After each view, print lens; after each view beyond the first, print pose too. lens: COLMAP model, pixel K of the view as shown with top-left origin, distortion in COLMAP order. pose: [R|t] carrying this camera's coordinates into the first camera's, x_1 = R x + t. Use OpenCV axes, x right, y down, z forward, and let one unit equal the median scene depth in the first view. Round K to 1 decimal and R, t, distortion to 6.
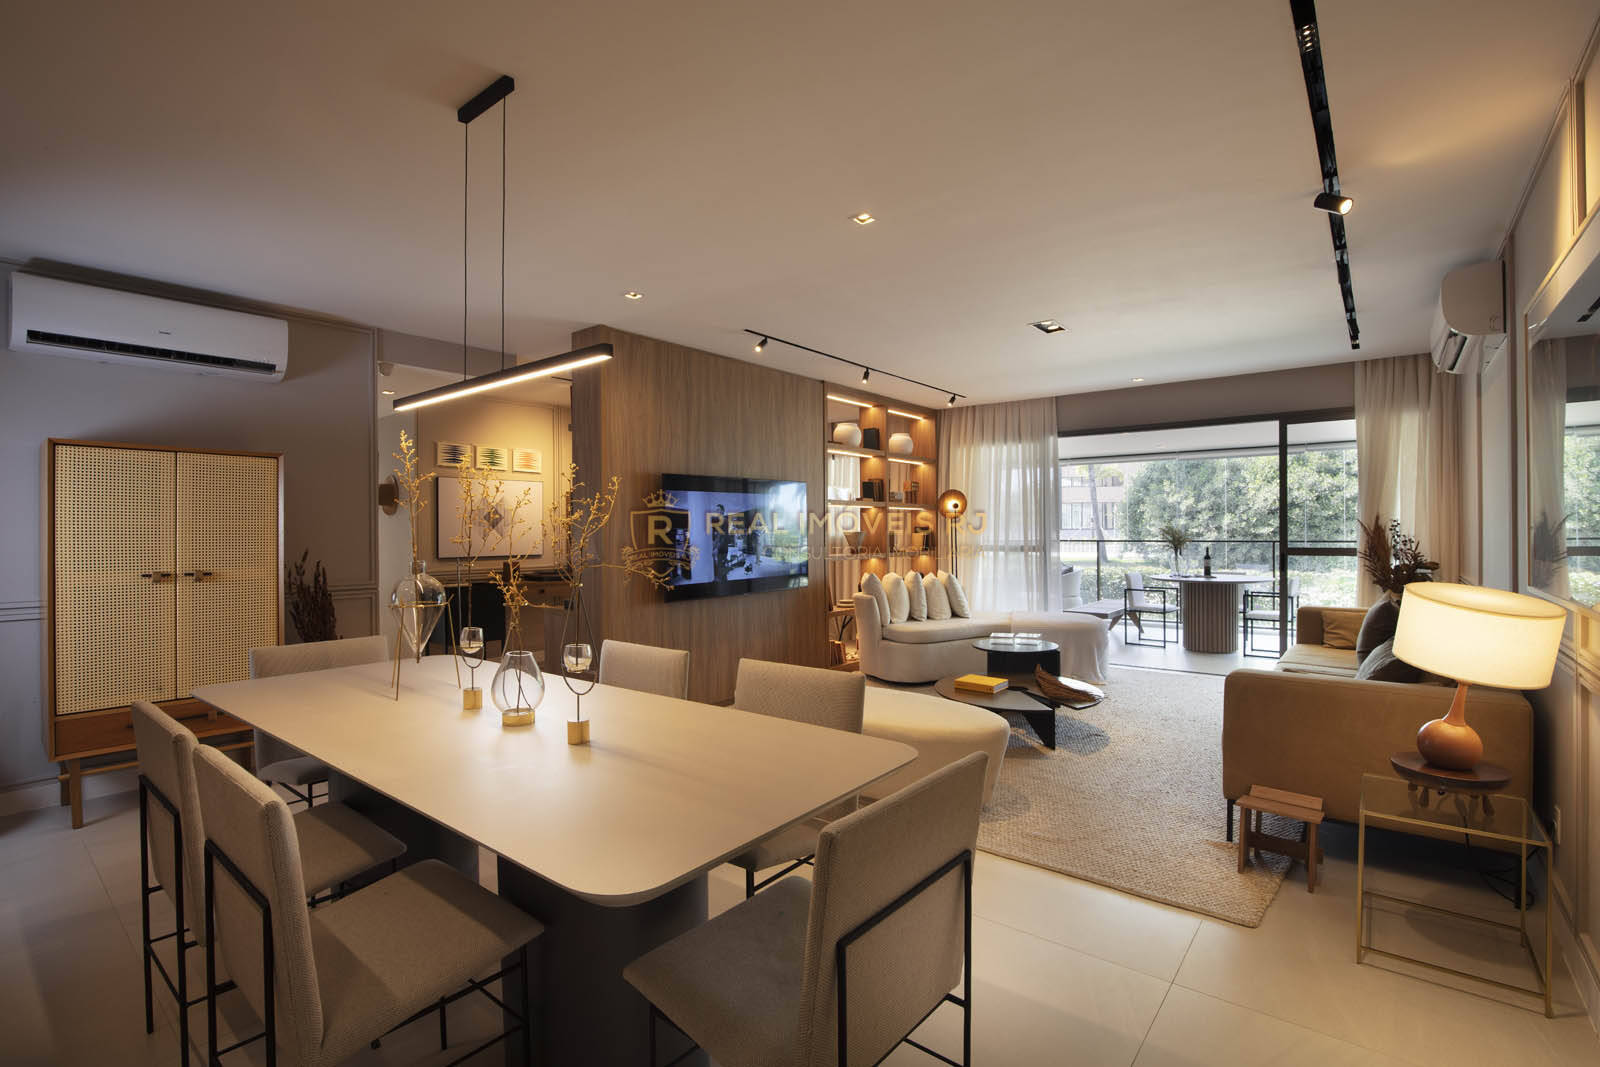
lens RADIAL K [[702.2, 0, 803.9], [0, 702.2, 548.1], [0, 0, 1]] dist [-0.043550, 0.000065]
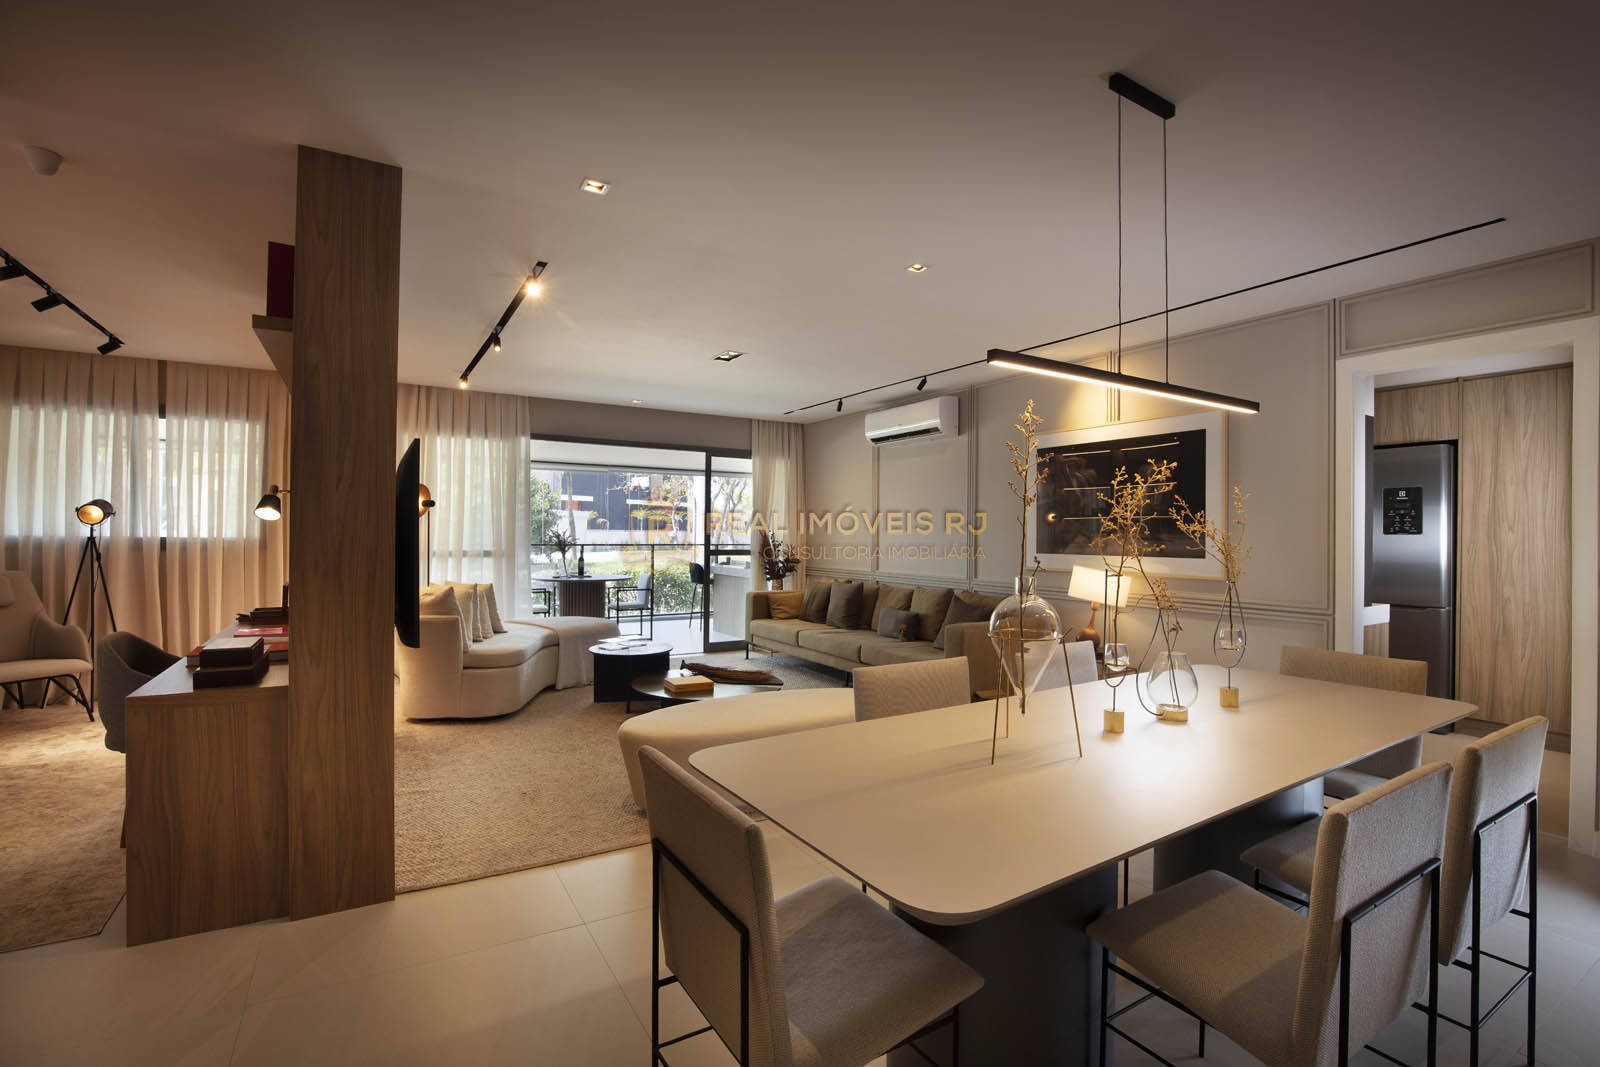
lens RADIAL K [[712.8, 0, 797.4], [0, 712.8, 536.7], [0, 0, 1]] dist [-0.001811, -0.000171]
pose [[0.358385, 0.006582, 0.933551, -0.521001], [0.012512, 0.999851, -0.011852, -0.007640], [-0.933490, 0.015928, 0.358249, 0.362817]]
